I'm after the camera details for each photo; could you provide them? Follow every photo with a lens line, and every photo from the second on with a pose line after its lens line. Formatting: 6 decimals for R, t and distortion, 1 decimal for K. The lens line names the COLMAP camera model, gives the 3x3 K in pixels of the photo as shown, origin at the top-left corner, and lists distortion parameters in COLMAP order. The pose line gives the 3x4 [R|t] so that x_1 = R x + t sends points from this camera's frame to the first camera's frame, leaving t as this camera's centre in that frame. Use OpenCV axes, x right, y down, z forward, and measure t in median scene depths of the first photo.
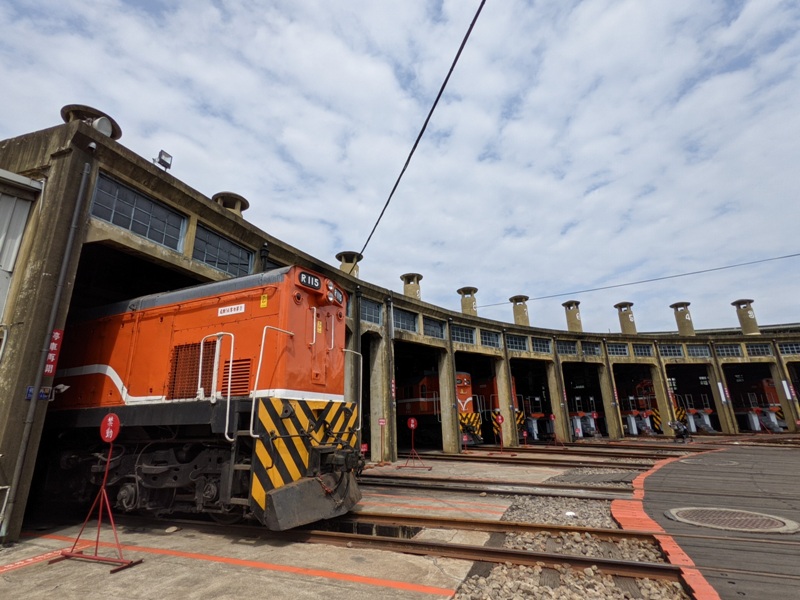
lens RADIAL K [[387.9, 0, 403.5], [0, 387.9, 301.1], [0, 0, 1]] dist [-0.001013, 0.002804]
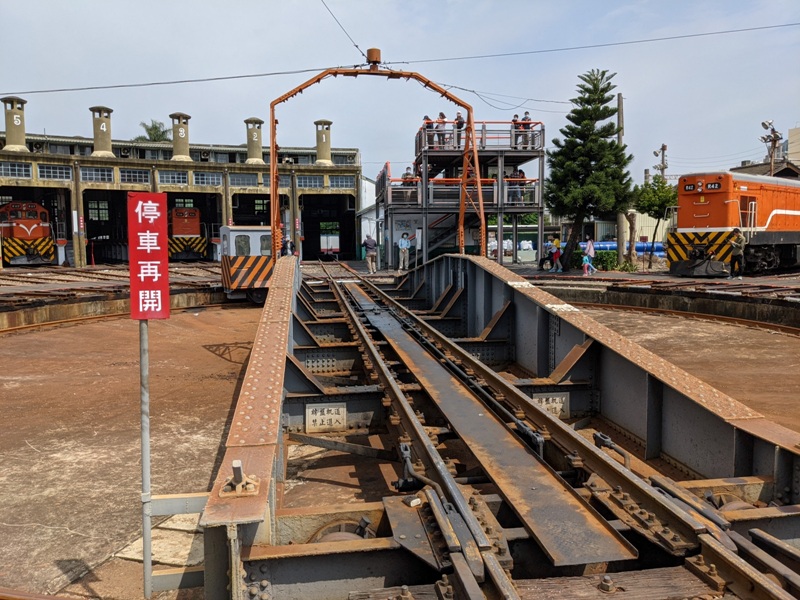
lens RADIAL K [[632.9, 0, 400.8], [0, 632.9, 283.1], [0, 0, 1]] dist [0.052277, -0.077706]
pose [[0.839708, -0.020182, 0.542663, 0.652050], [-0.171988, 0.937982, 0.301016, -0.192137], [-0.515083, -0.346097, 0.784160, -0.545163]]
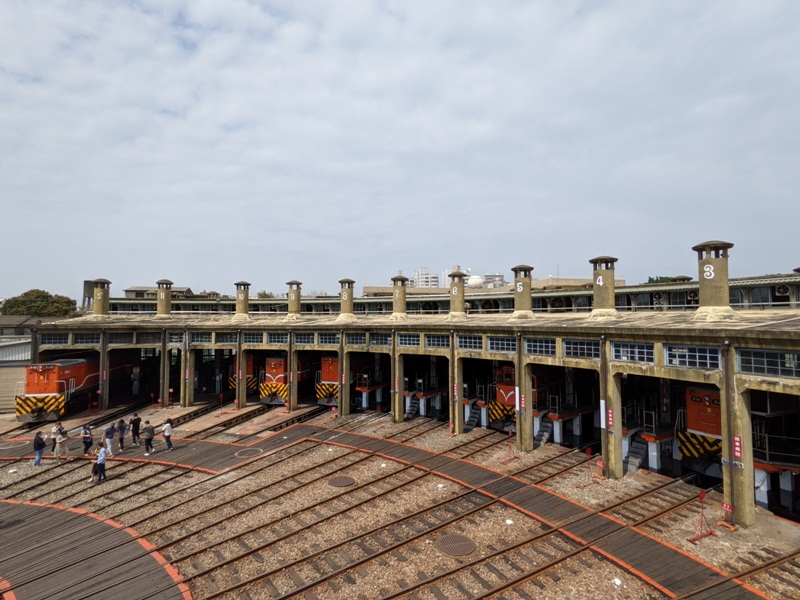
lens RADIAL K [[387.9, 0, 398.5], [0, 387.9, 309.0], [0, 0, 1]] dist [-0.001013, 0.002804]
pose [[0.617786, 0.003646, -0.786338, 1.281353], [0.215378, 0.960964, 0.173668, -0.125117], [0.756275, -0.276649, 0.592885, 0.406773]]
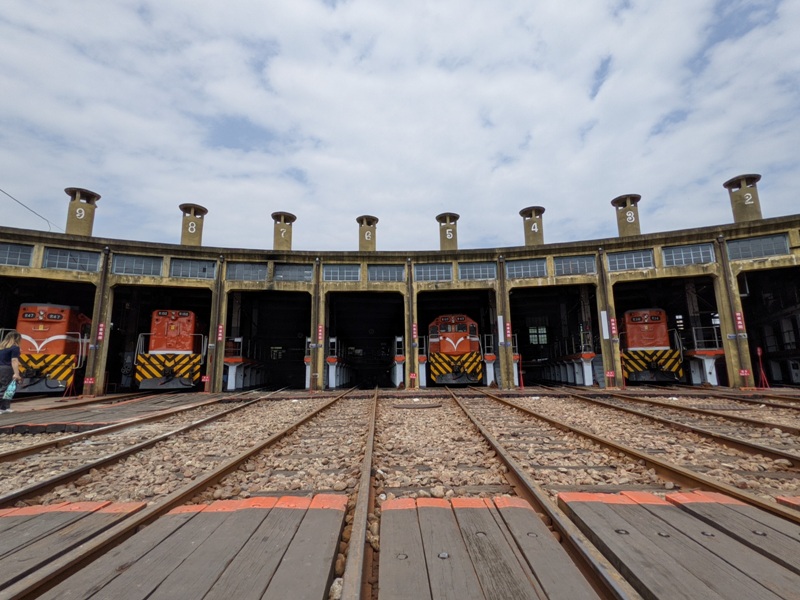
lens RADIAL K [[387.9, 0, 398.9], [0, 387.9, 305.9], [0, 0, 1]] dist [-0.001013, 0.002804]
pose [[0.974581, -0.023779, -0.222770, 0.796521], [0.052928, 0.990642, 0.125808, 0.098609], [0.217693, -0.134401, 0.966719, 0.309787]]
